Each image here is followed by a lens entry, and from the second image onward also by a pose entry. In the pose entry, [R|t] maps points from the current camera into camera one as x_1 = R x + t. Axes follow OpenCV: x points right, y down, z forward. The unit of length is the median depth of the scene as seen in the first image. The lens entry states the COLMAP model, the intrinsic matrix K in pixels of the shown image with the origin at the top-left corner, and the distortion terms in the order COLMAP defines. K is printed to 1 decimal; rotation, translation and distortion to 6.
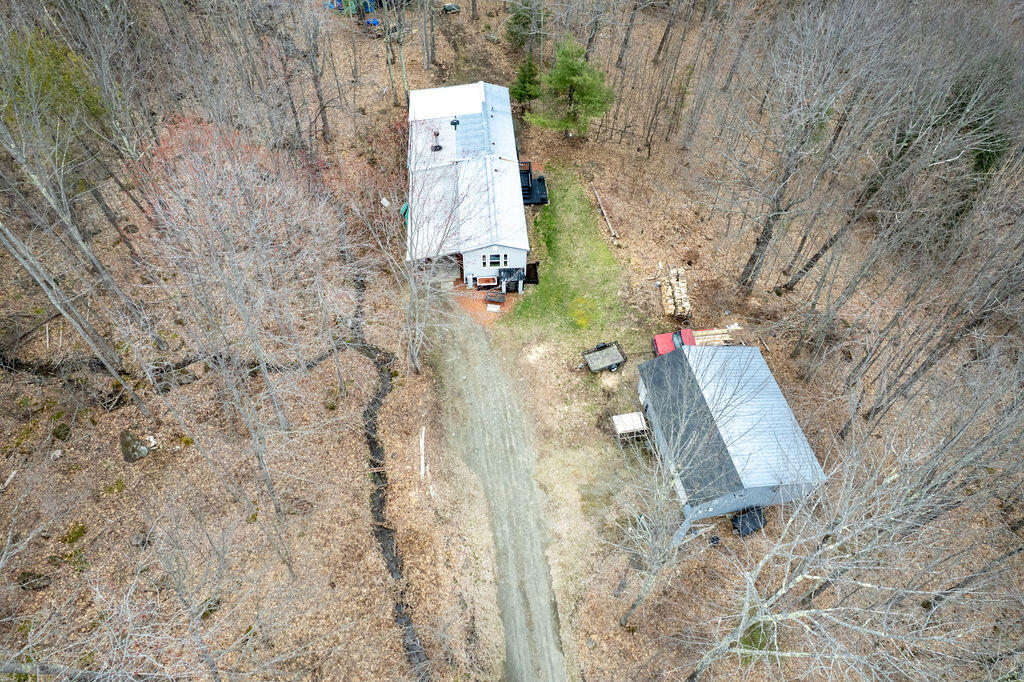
lens RADIAL K [[653.5, 0, 517.1], [0, 653.5, 344.5], [0, 0, 1]] dist [-0.078854, 0.070758]
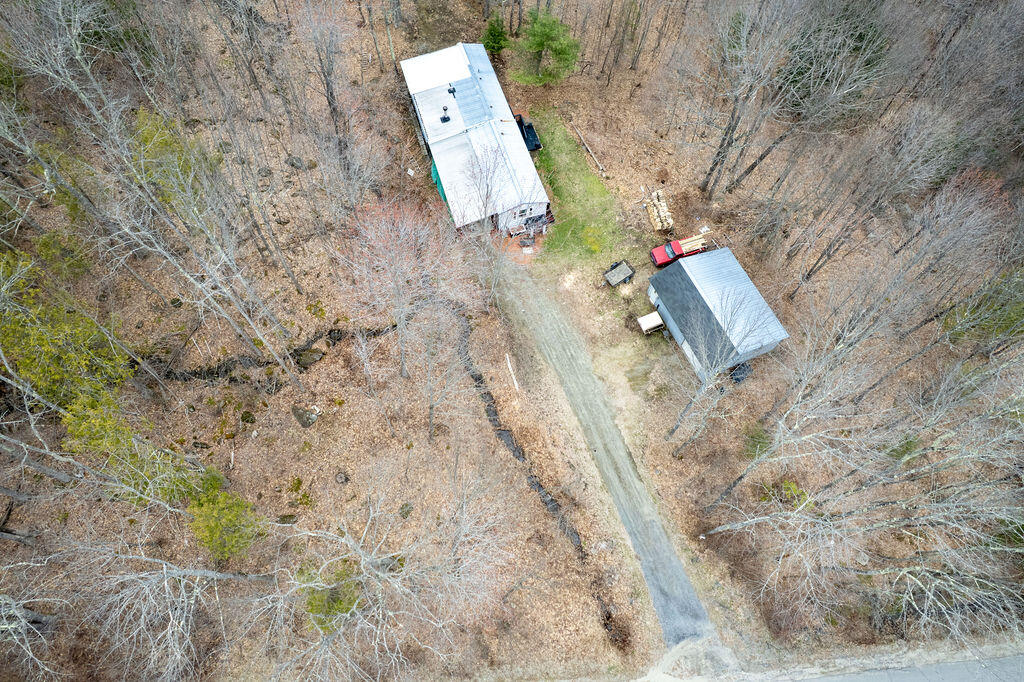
lens RADIAL K [[653.5, 0, 517.1], [0, 653.5, 344.5], [0, 0, 1]] dist [-0.078854, 0.070758]
pose [[0.973878, -0.206515, 0.094412, -0.219842], [0.179057, 0.954114, 0.240010, -0.193604], [-0.139645, -0.216835, 0.966168, -0.289702]]
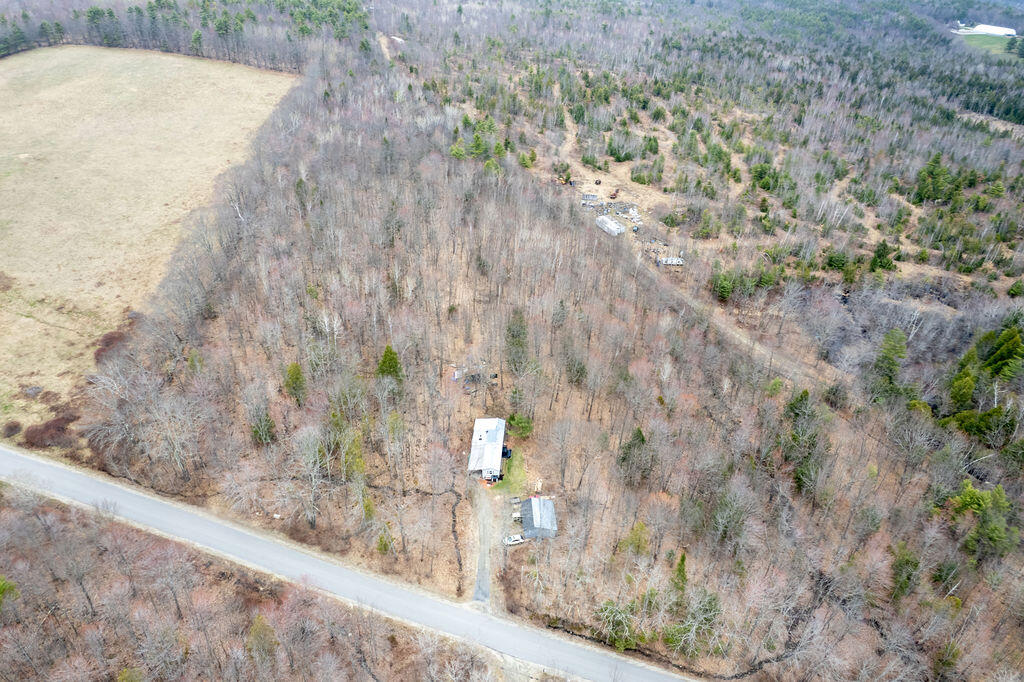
lens RADIAL K [[653.5, 0, 517.1], [0, 653.5, 344.5], [0, 0, 1]] dist [-0.078854, 0.070758]
pose [[0.990520, 0.075748, -0.114593, 0.498206], [-0.109041, 0.940934, -0.320551, 0.370052], [0.083543, 0.330008, 0.940274, -2.811780]]
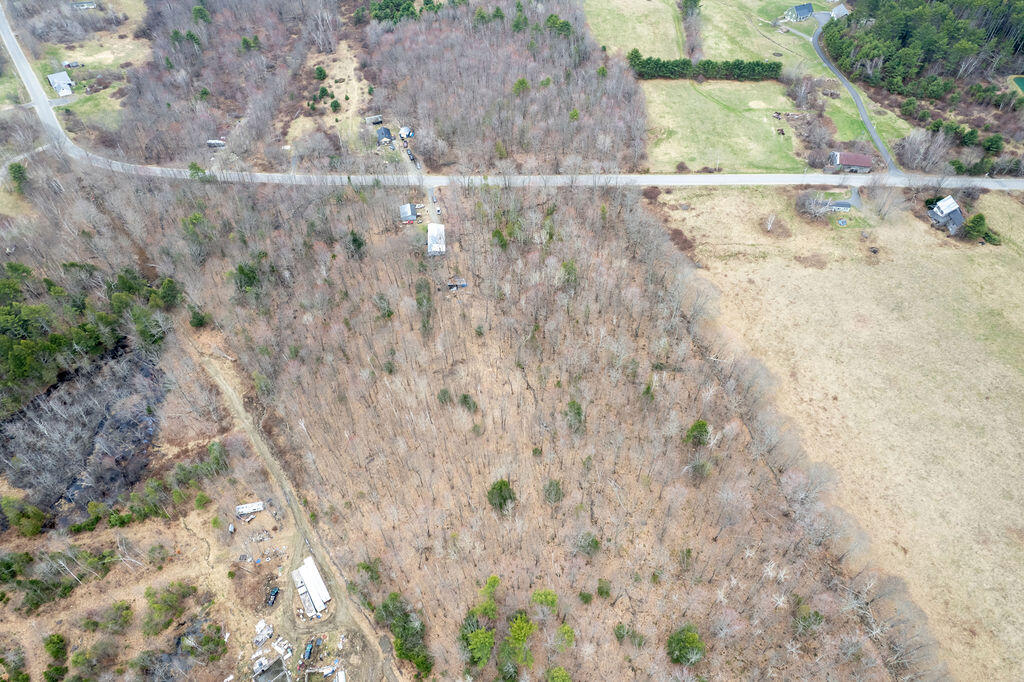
lens RADIAL K [[653.5, 0, 517.1], [0, 653.5, 344.5], [0, 0, 1]] dist [-0.078854, 0.070758]
pose [[-0.999480, -0.012222, -0.029850, -0.796118], [-0.026564, -0.212992, 0.976693, -7.753322], [-0.018295, 0.976977, 0.212557, 0.733755]]
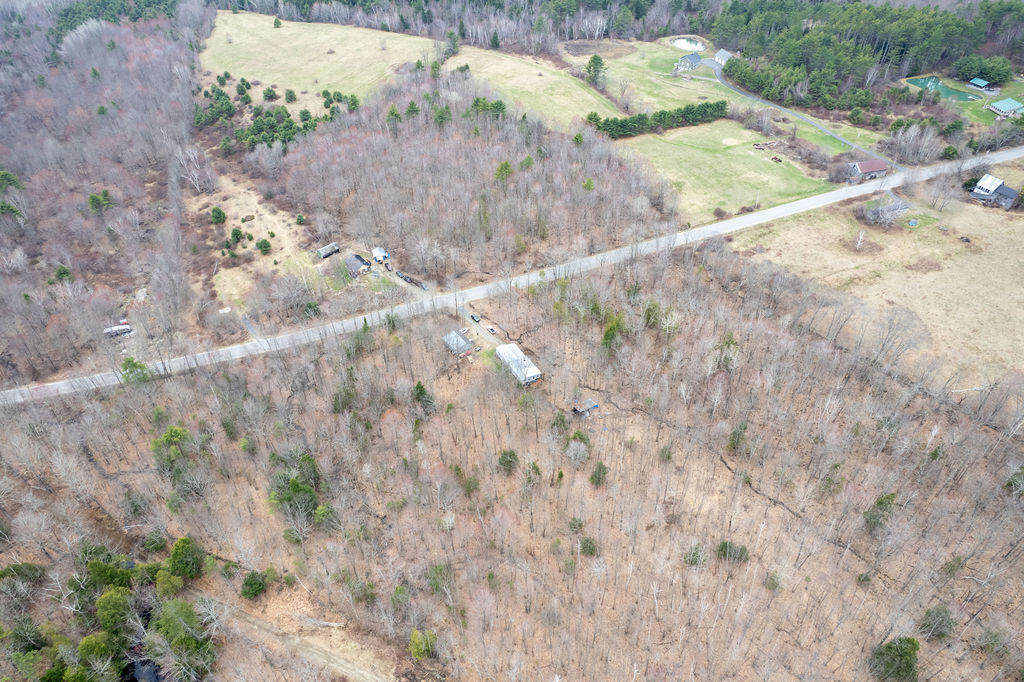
lens RADIAL K [[653.5, 0, 517.1], [0, 653.5, 344.5], [0, 0, 1]] dist [-0.078854, 0.070758]
pose [[-0.906832, 0.256315, -0.334602, 1.769298], [-0.345856, 0.001243, 0.938287, -5.592569], [0.240913, 0.966592, 0.087521, 0.500882]]
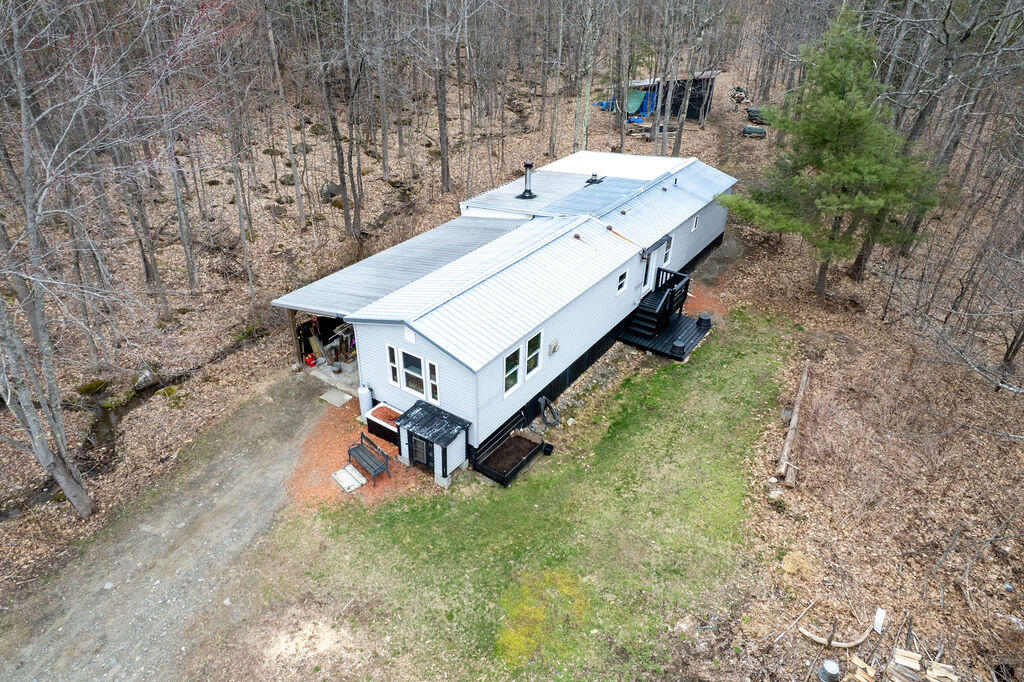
lens RADIAL K [[653.5, 0, 517.1], [0, 653.5, 344.5], [0, 0, 1]] dist [-0.078854, 0.070758]
pose [[0.781666, 0.318716, -0.536115, 0.223778], [-0.494394, 0.840655, -0.221074, -0.087317], [0.380228, 0.437858, 0.814682, 0.697521]]
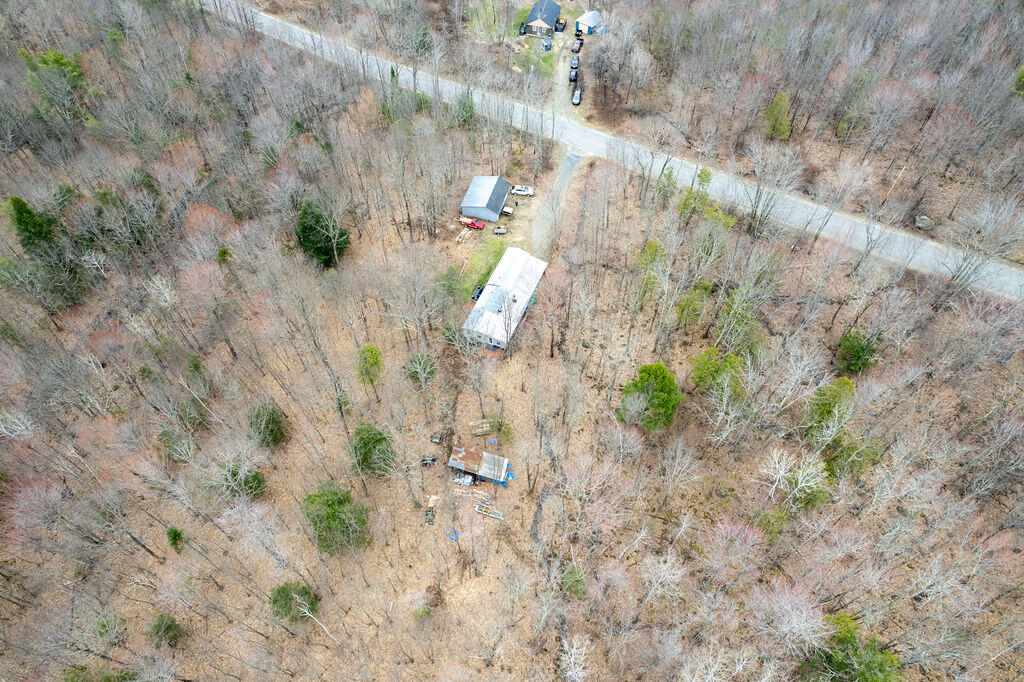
lens RADIAL K [[653.5, 0, 517.1], [0, 653.5, 344.5], [0, 0, 1]] dist [-0.078854, 0.070758]
pose [[-0.890905, -0.392921, 0.227820, -0.816082], [0.332979, -0.223908, 0.915964, -2.776877], [-0.308891, 0.891896, 0.330315, 0.426996]]
